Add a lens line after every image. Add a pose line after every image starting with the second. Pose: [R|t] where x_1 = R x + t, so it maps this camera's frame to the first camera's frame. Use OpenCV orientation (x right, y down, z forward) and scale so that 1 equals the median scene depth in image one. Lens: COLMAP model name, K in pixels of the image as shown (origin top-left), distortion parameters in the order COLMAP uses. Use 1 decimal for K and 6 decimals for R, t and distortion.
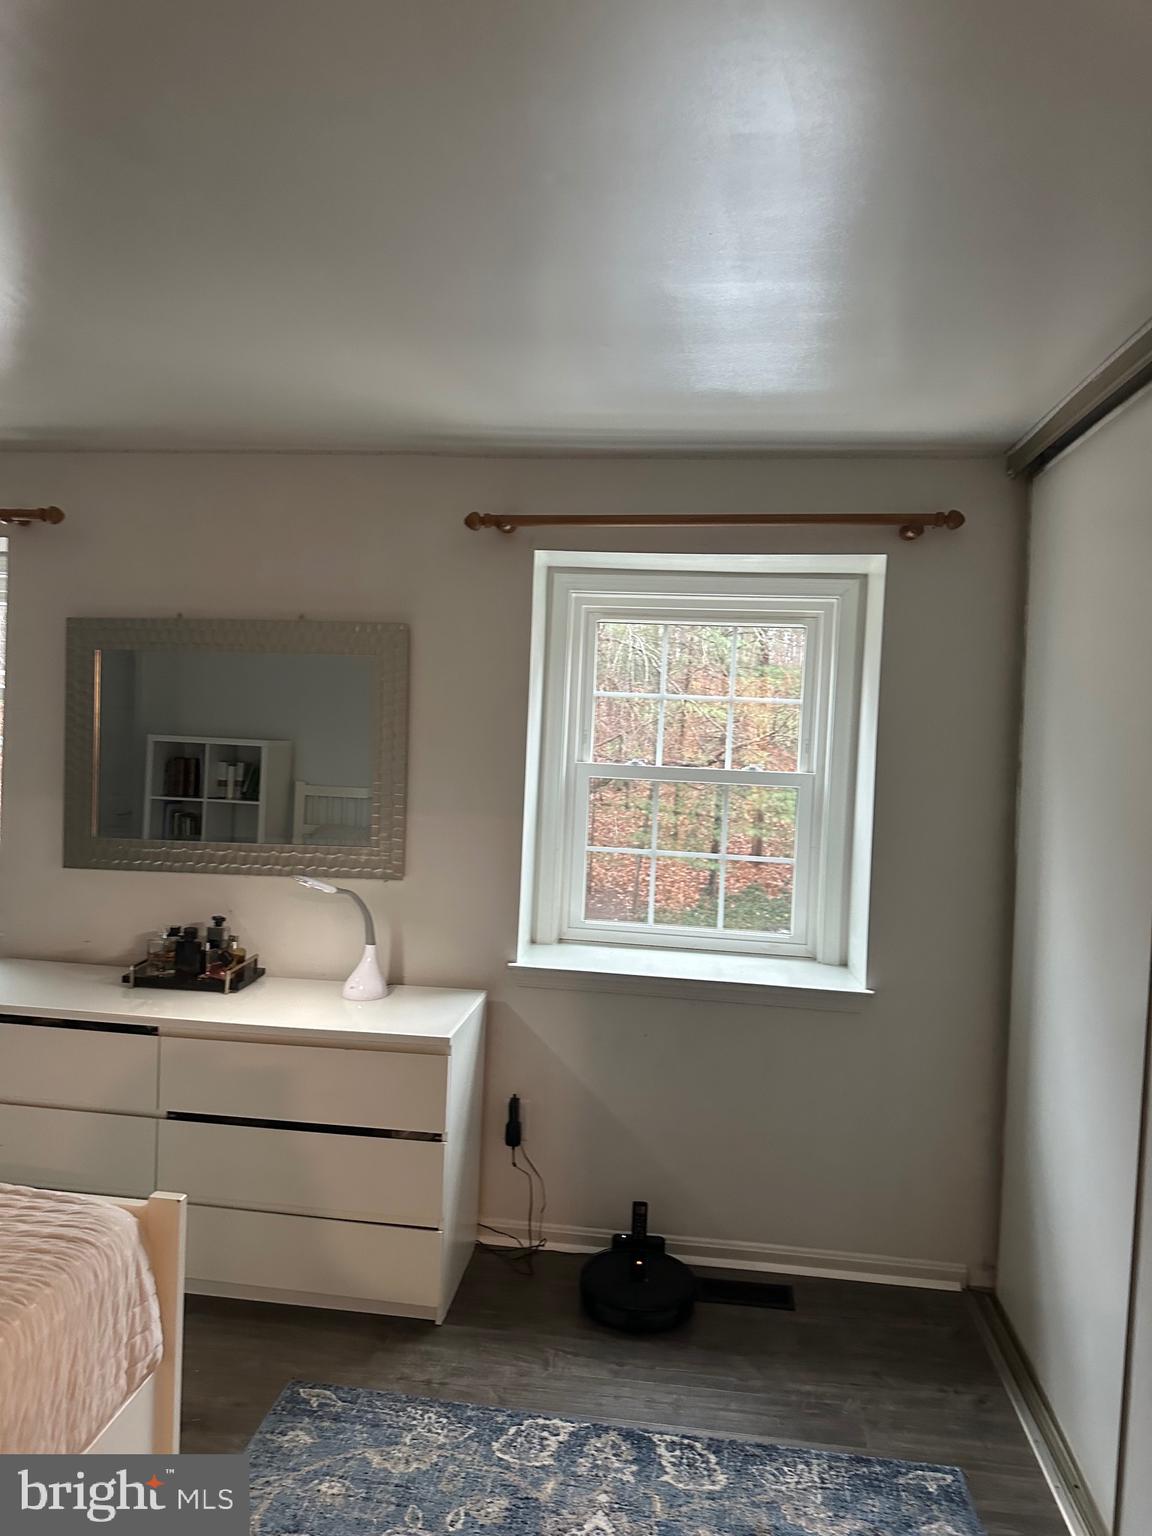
lens RADIAL K [[1074.7, 0, 571.3], [0, 1074.7, 774.6], [0, 0, 1]] dist [0.054947, -0.048582]
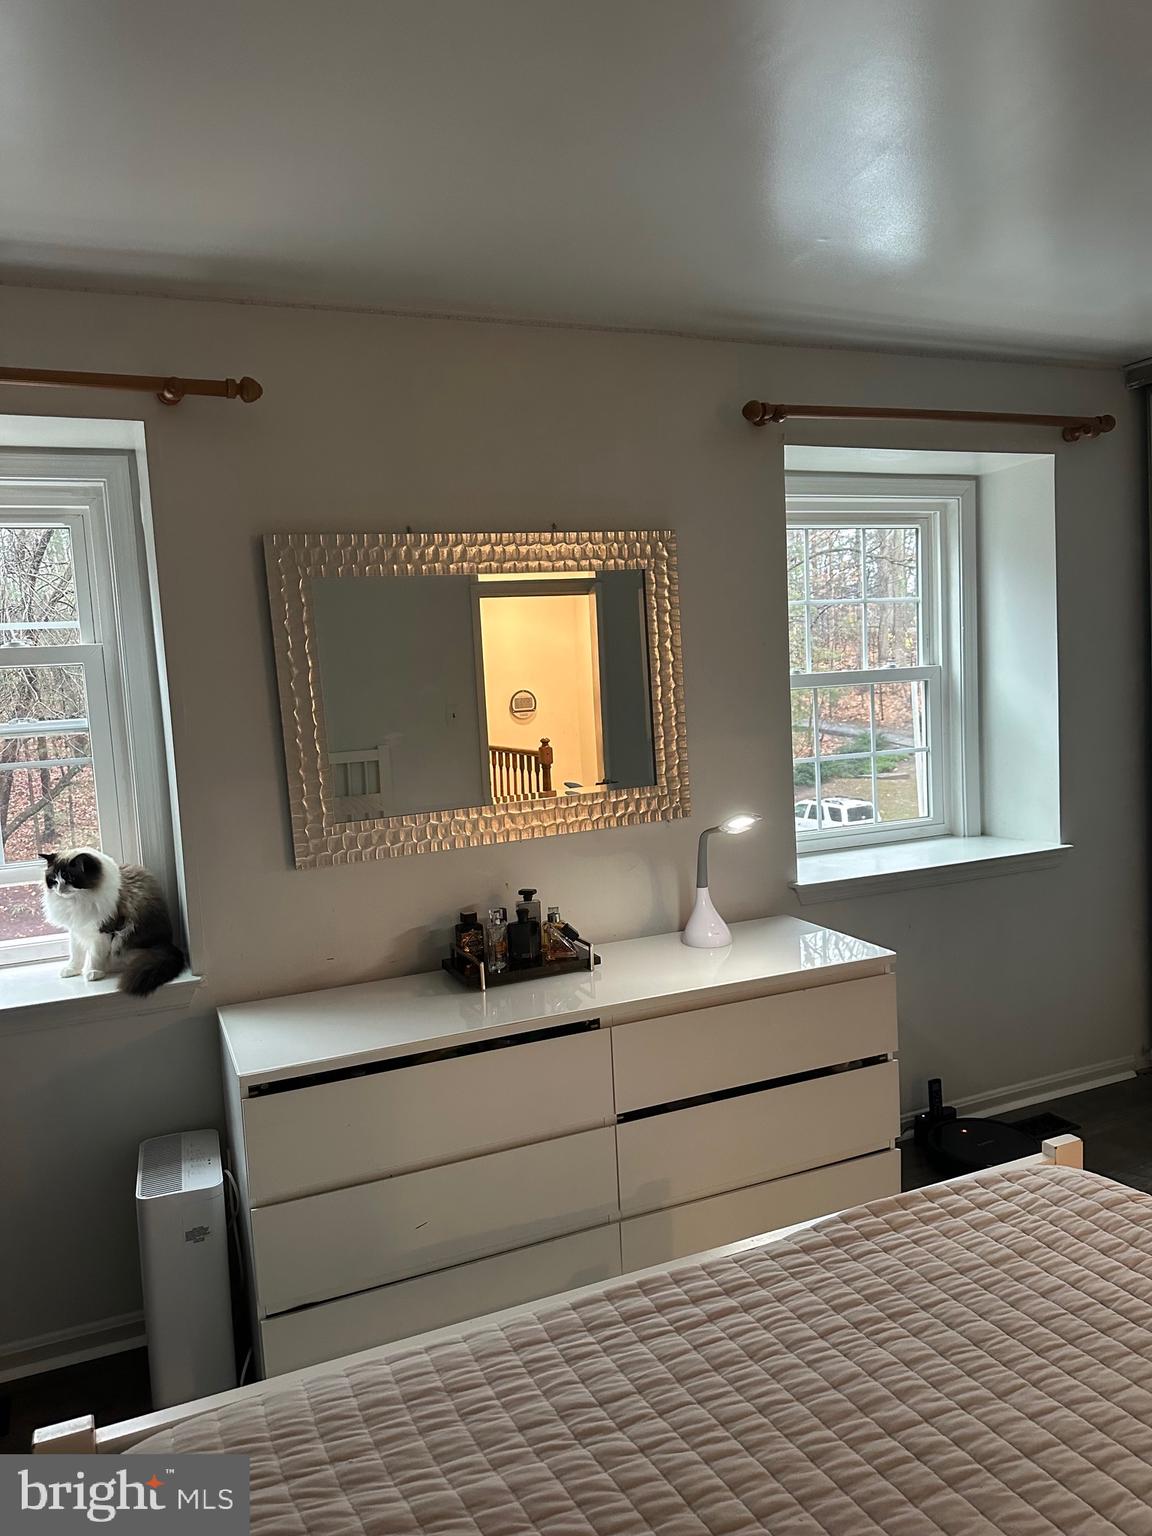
lens RADIAL K [[1097.5, 0, 575.1], [0, 1097.5, 789.5], [0, 0, 1]] dist [0.001488, -0.000677]
pose [[0.858736, -0.137488, 0.493629, -0.703946], [0.104967, 0.990102, 0.093163, -0.019635], [-0.501552, -0.028187, 0.864668, 0.254640]]
